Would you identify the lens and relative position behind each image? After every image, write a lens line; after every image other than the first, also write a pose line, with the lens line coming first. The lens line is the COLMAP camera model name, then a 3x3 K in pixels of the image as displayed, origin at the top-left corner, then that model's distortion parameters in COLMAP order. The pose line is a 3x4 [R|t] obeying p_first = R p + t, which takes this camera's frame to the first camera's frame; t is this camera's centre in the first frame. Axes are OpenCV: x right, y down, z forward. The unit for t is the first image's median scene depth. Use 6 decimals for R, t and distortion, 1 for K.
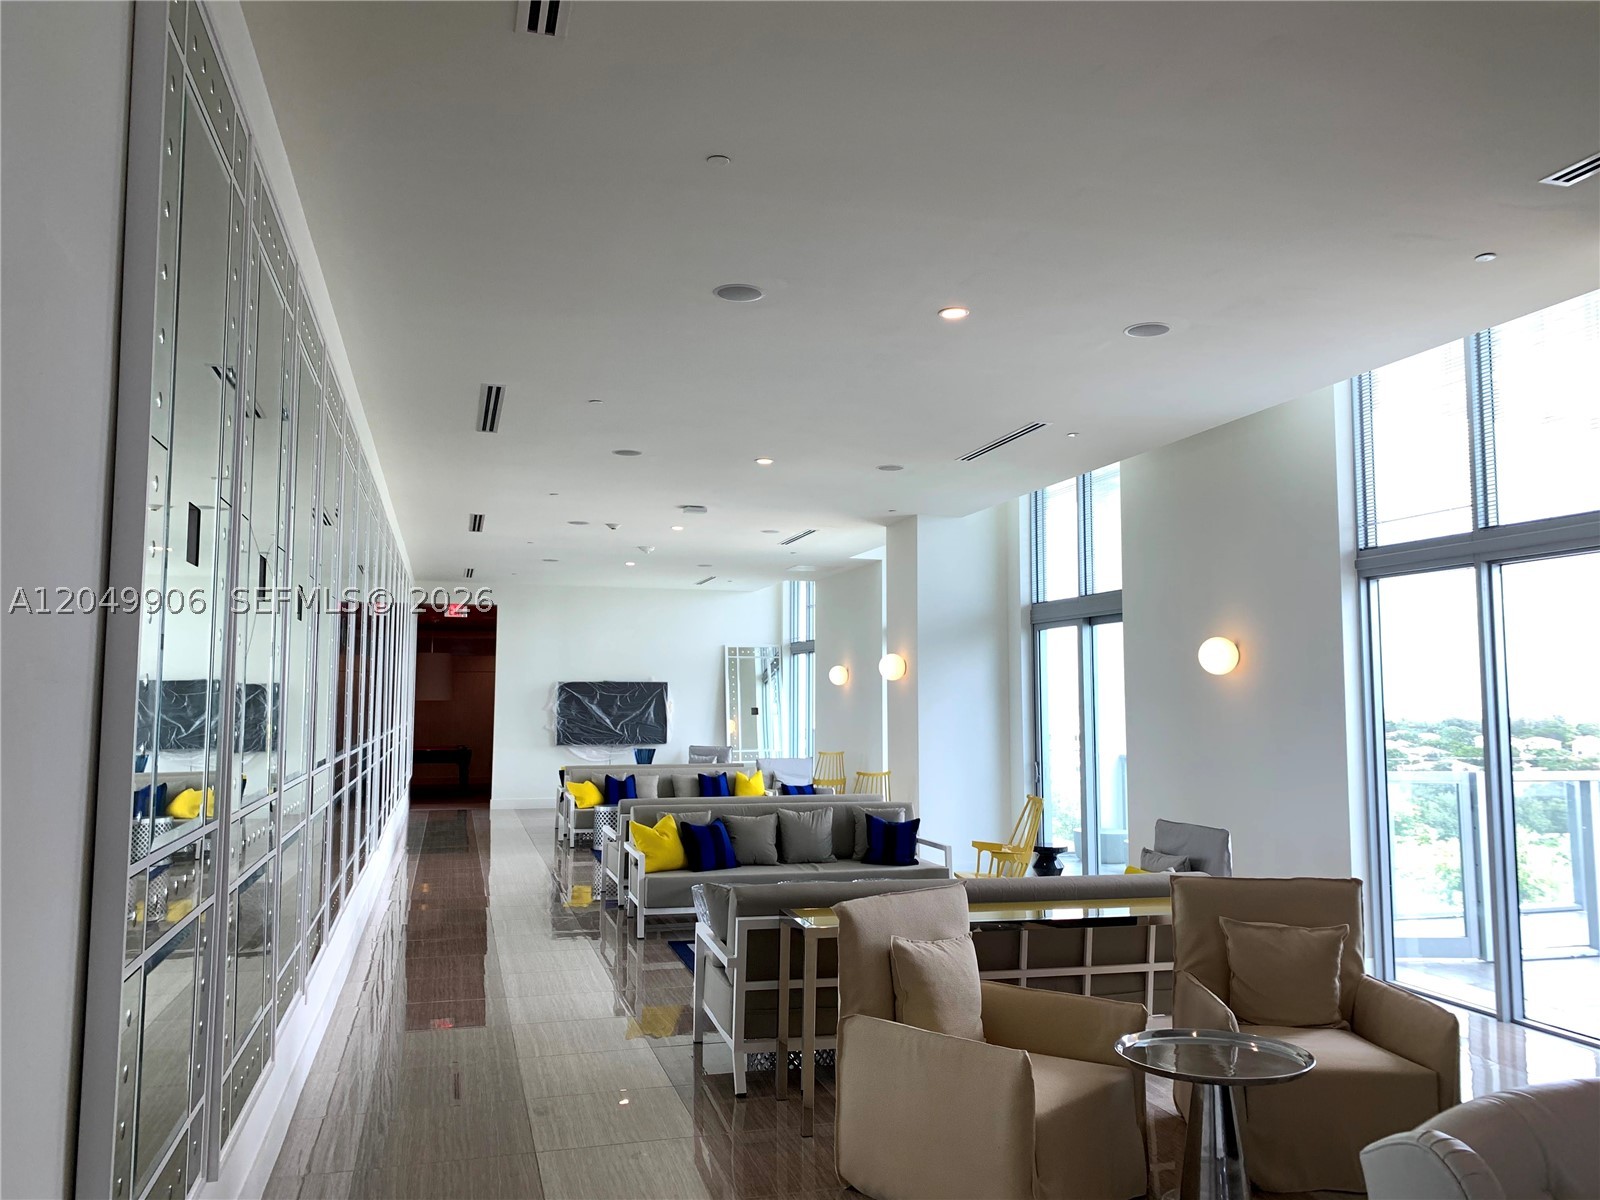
lens RADIAL K [[1264.4, 0, 800.0], [0, 1264.4, 600.0], [0, 0, 1]] dist [0.103572, -0.136520]
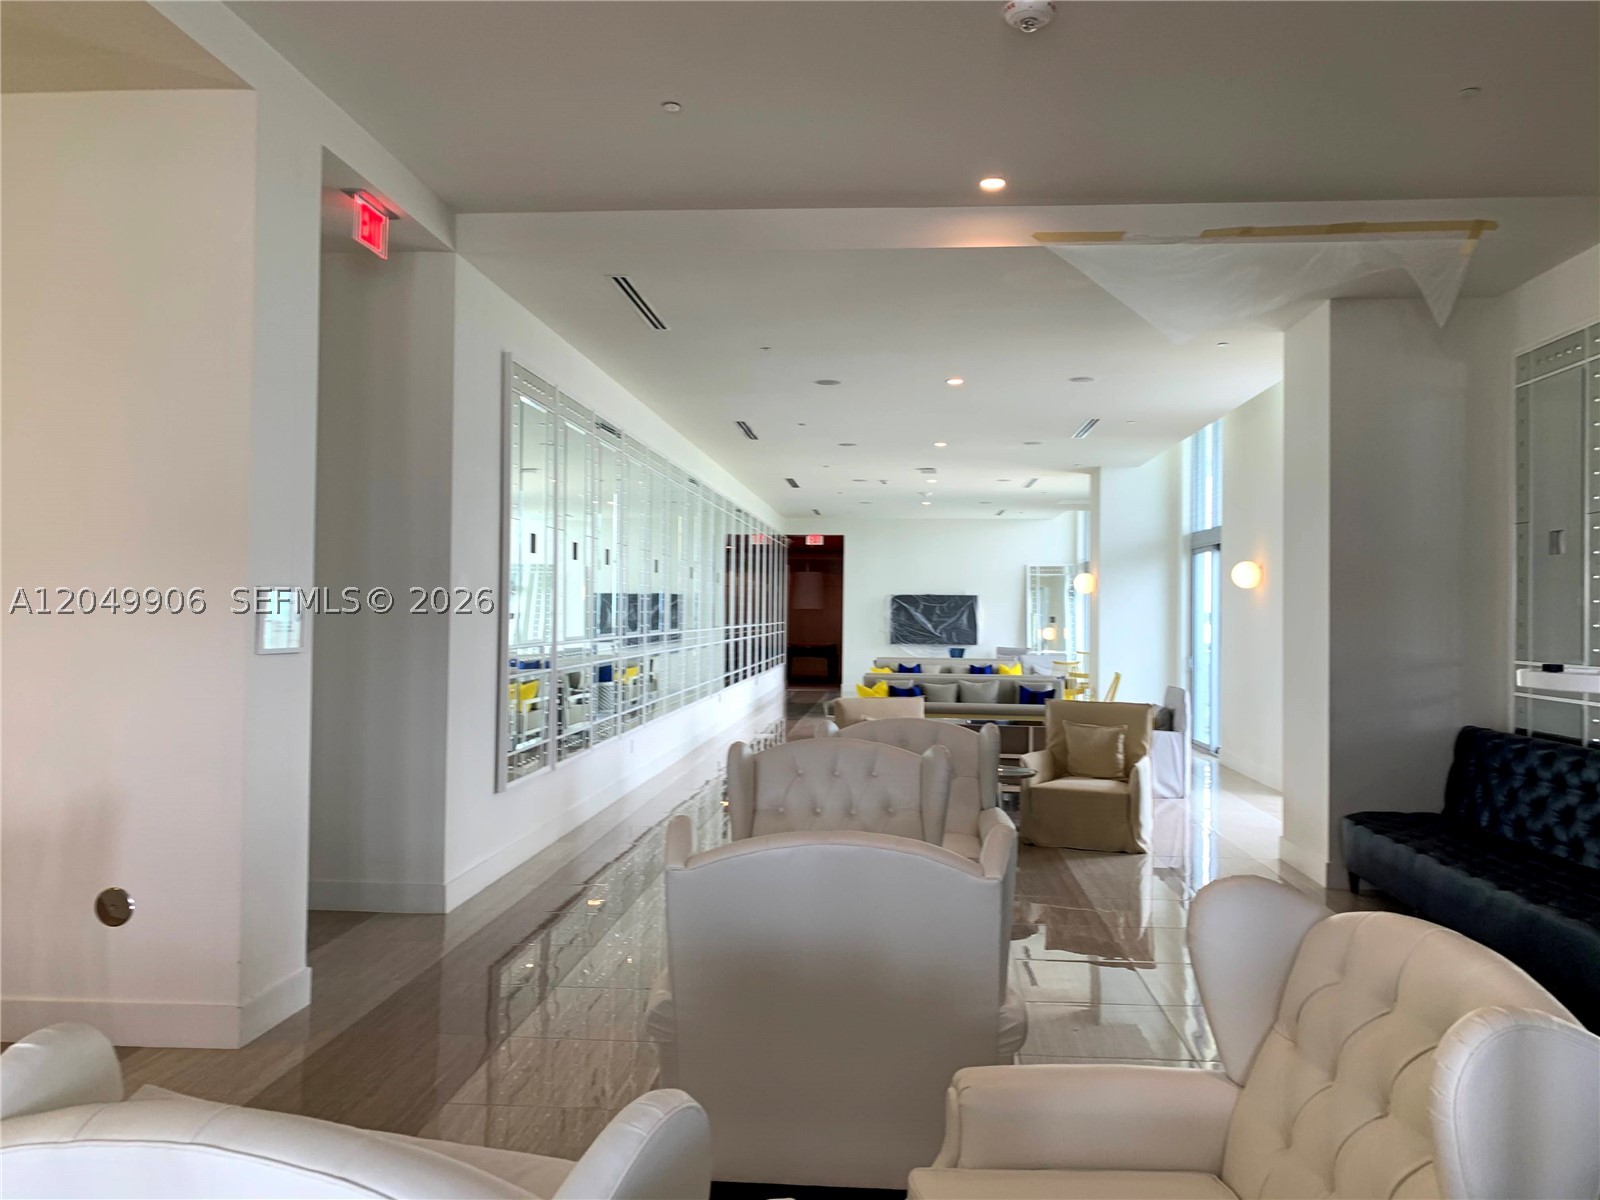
lens RADIAL K [[1257.1, 0, 800.8], [0, 1257.1, 631.6], [0, 0, 1]] dist [0.107671, -0.137496]
pose [[0.939966, 0.011464, -0.341074, 0.305339], [0.020299, 0.995788, 0.089412, -0.026232], [0.340663, -0.090967, 0.935774, -0.424688]]
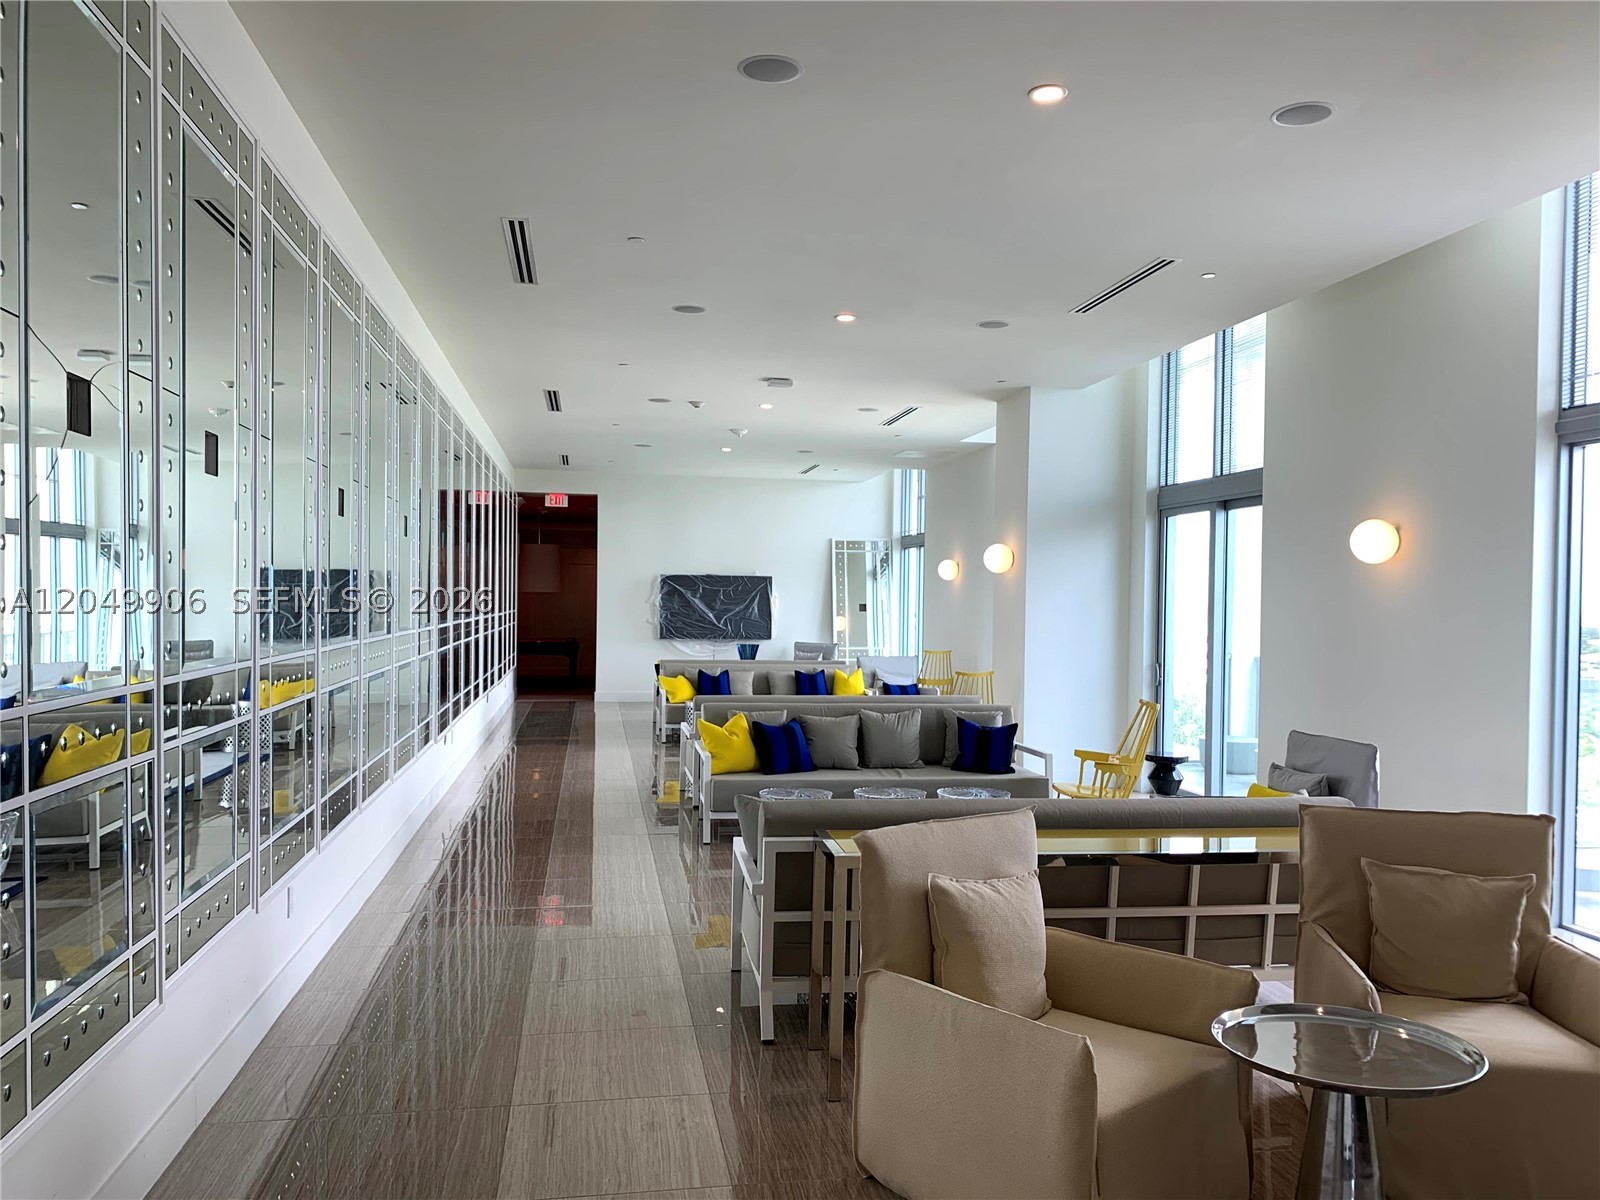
lens RADIAL K [[1257.1, 0, 800.8], [0, 1257.1, 631.6], [0, 0, 1]] dist [0.107671, -0.137496]
pose [[0.994583, 0.013199, -0.103103, 0.032447], [-0.002387, 0.994544, 0.104292, 0.013968], [0.103917, -0.103481, 0.989188, 0.102862]]
